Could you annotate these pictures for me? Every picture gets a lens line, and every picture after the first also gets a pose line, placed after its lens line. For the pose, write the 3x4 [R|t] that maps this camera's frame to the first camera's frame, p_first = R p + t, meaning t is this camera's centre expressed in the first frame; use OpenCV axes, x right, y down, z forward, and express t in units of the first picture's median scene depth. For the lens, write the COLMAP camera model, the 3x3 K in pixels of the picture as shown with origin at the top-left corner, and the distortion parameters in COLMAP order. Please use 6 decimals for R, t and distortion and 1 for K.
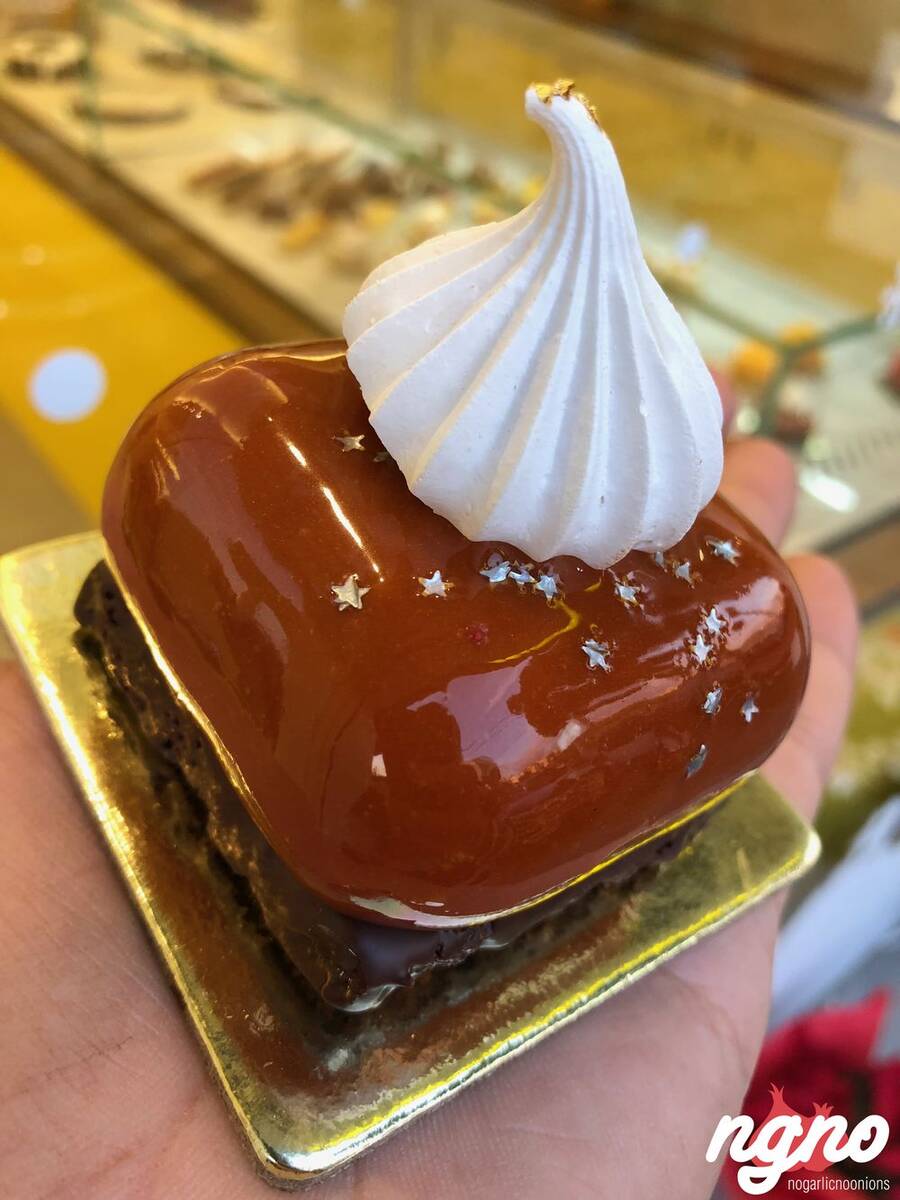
lens RADIAL K [[1060.5, 0, 450.0], [0, 1060.5, 600.0], [0, 0, 1]] dist [0.003422, -0.008021]
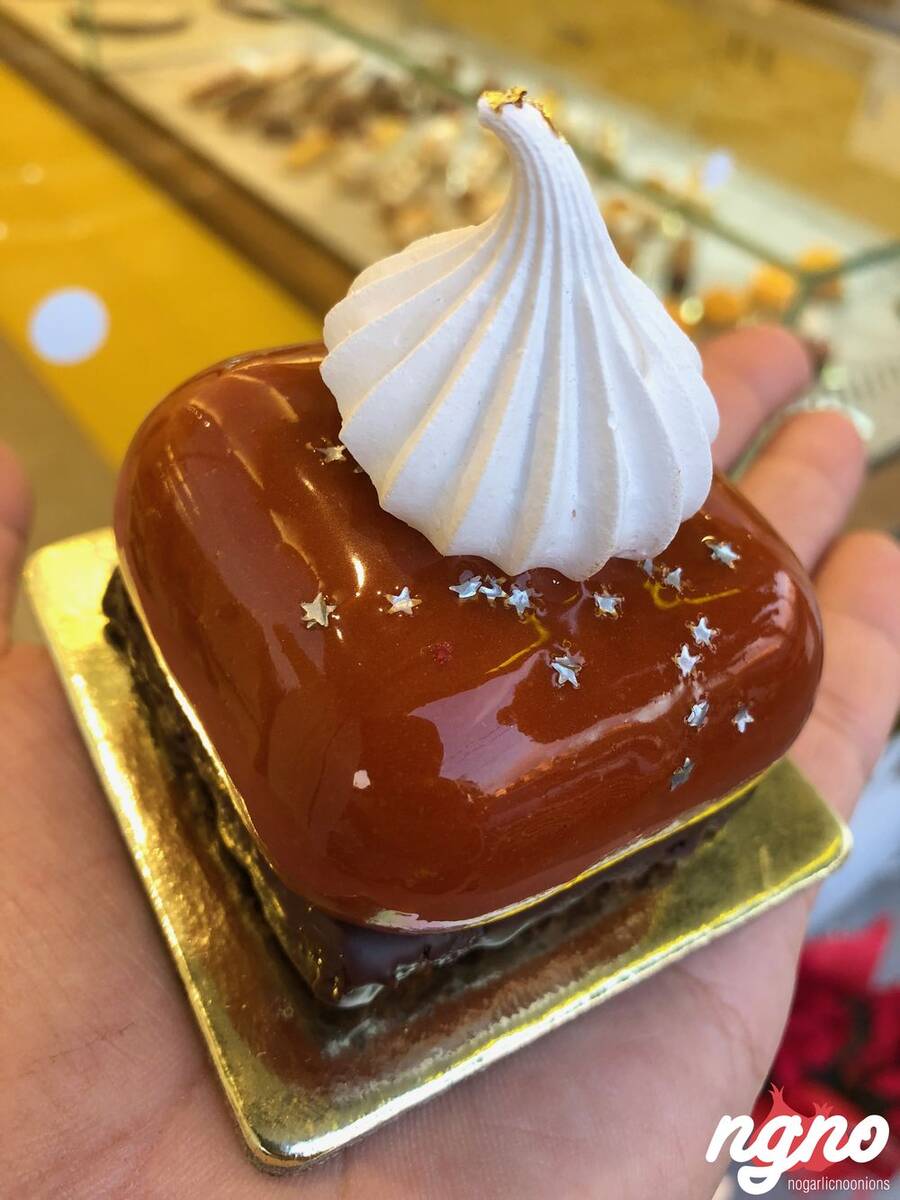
lens RADIAL K [[1060.5, 0, 450.0], [0, 1060.5, 600.0], [0, 0, 1]] dist [0.003422, -0.008021]
pose [[0.993804, 0.000064, -0.111145, 0.130402], [0.005841, 0.998588, 0.052806, -0.063159], [0.110991, -0.053128, 0.992400, 0.008906]]
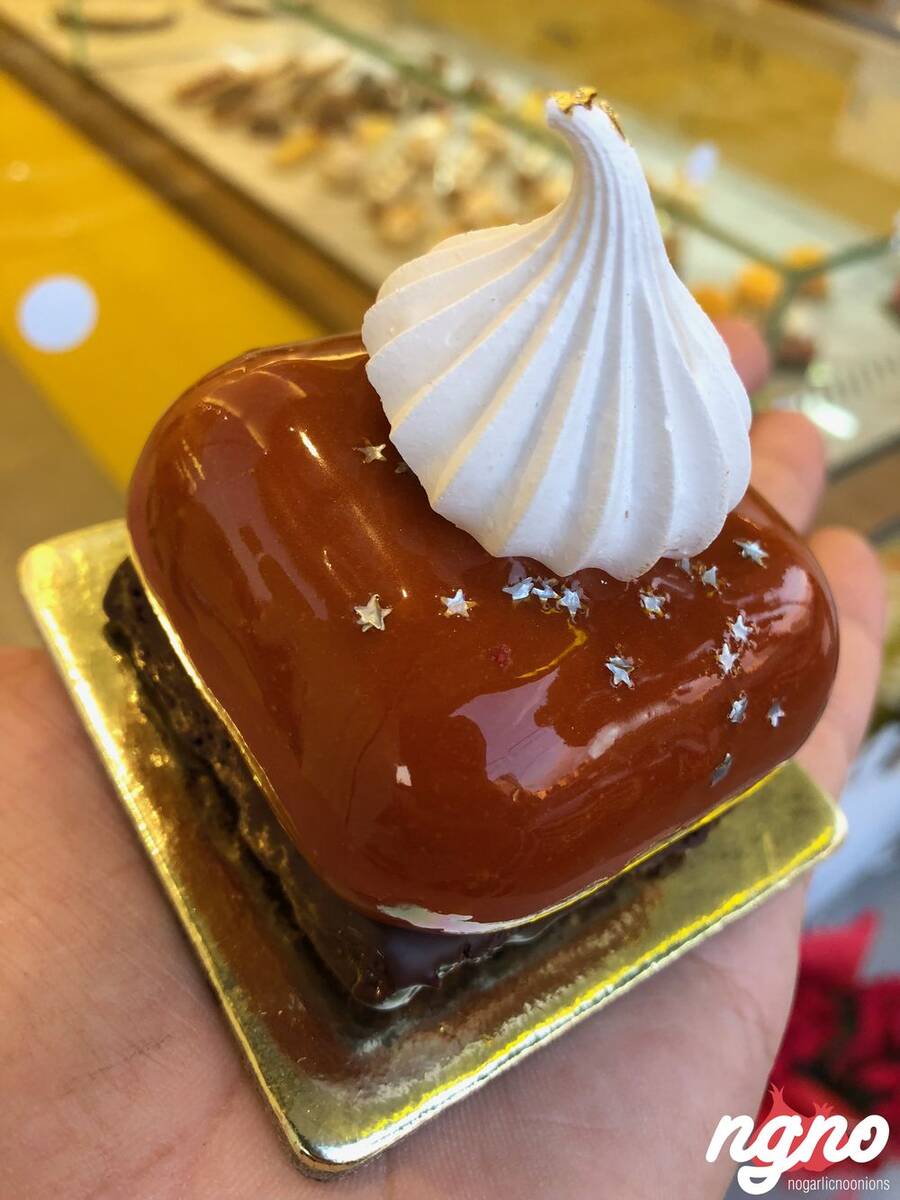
lens RADIAL K [[1060.5, 0, 450.0], [0, 1060.5, 600.0], [0, 0, 1]] dist [0.003422, -0.008021]
pose [[0.999499, -0.008509, -0.030475, 0.008334], [0.010587, 0.997582, 0.068683, -0.079838], [0.029817, -0.068971, 0.997173, 0.005171]]
